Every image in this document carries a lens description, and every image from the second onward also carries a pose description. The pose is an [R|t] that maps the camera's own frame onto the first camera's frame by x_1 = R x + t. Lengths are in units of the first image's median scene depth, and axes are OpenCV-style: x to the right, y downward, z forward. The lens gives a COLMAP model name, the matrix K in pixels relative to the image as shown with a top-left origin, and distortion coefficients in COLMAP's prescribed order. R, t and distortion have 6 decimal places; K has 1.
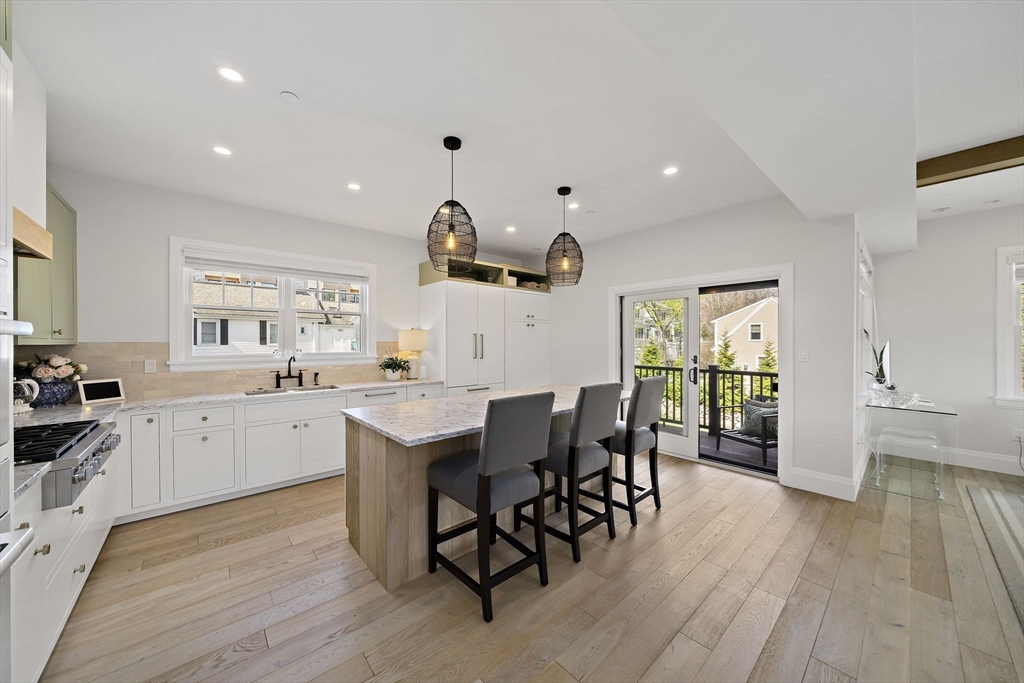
lens RADIAL K [[354.2, 0, 514.1], [0, 354.2, 347.4], [0, 0, 1]] dist [-0.005441, 0.000439]
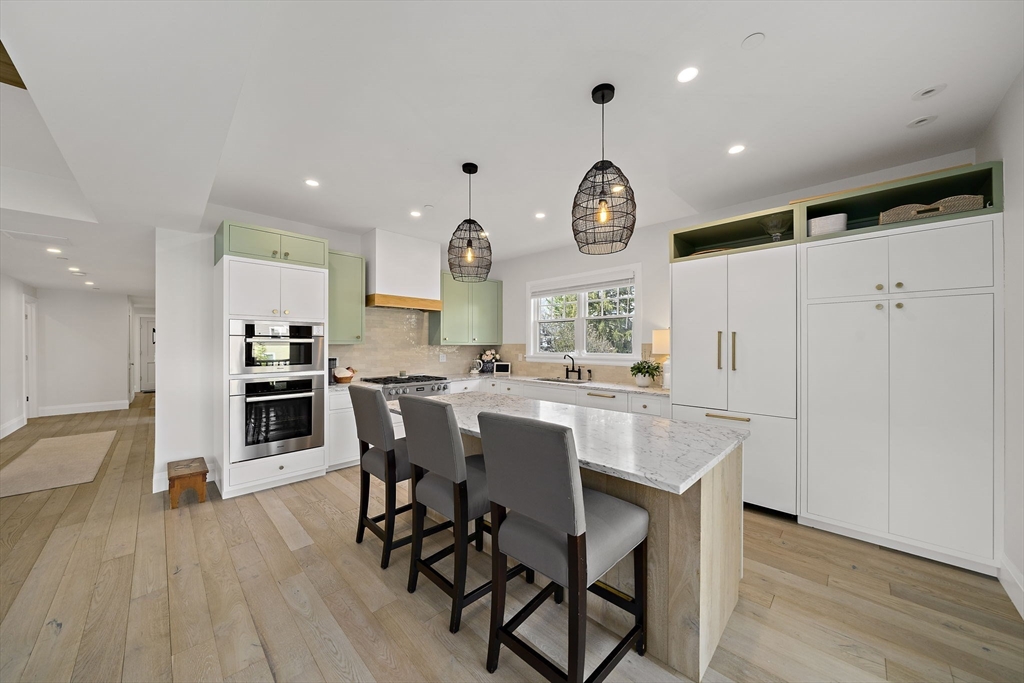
lens RADIAL K [[354.2, 0, 511.1], [0, 354.2, 343.9], [0, 0, 1]] dist [-0.005441, 0.000439]
pose [[0.069287, 0.002711, -0.997593, 0.705838], [-0.012146, 0.999924, 0.001874, -0.016327], [0.997523, 0.011987, 0.069315, 0.770090]]
